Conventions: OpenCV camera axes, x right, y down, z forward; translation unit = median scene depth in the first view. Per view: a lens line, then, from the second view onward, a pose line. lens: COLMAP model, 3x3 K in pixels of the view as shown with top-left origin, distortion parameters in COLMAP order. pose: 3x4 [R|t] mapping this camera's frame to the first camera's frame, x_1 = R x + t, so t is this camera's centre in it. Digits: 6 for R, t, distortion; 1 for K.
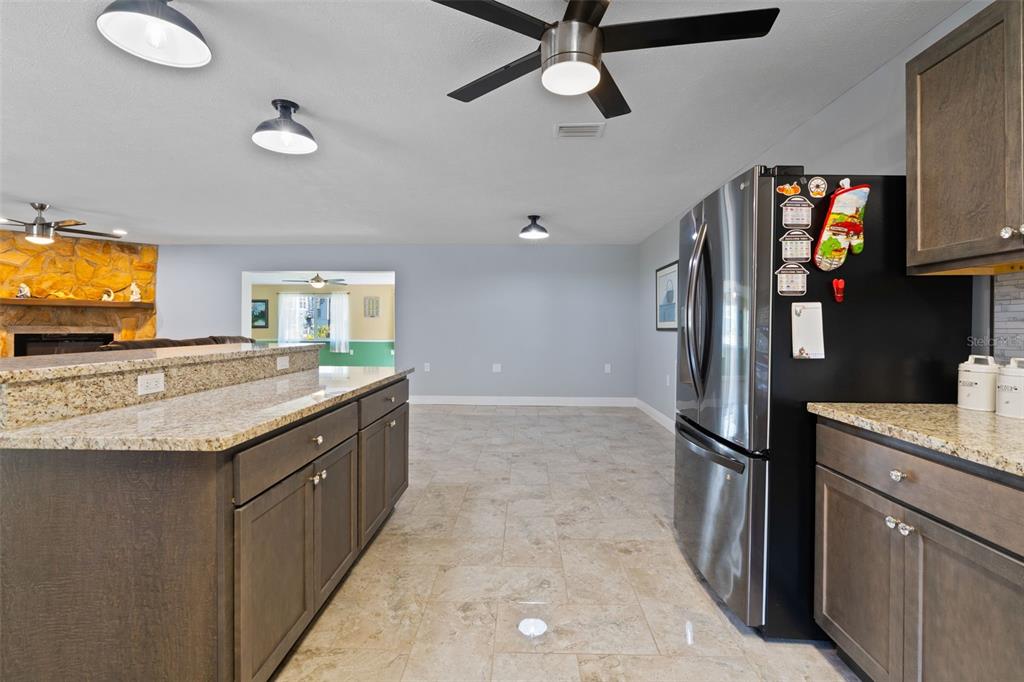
lens RADIAL K [[459.9, 0, 514.9], [0, 459.9, 326.9], [0, 0, 1]] dist [-0.013527, 0.000475]
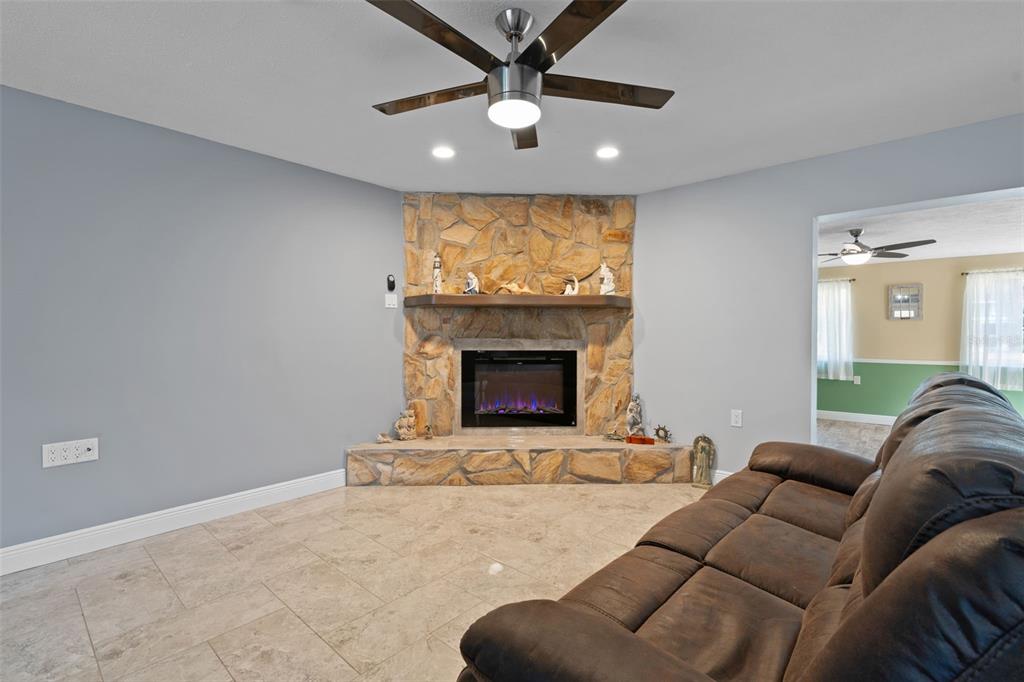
lens RADIAL K [[461.3, 0, 512.0], [0, 461.3, 341.0], [0, 0, 1]] dist [-0.003826, 0.001034]
pose [[0.762621, 0.004264, -0.646832, -0.580463], [0.003450, 0.999937, 0.010659, -0.005142], [0.646837, -0.010361, 0.762558, 0.505107]]
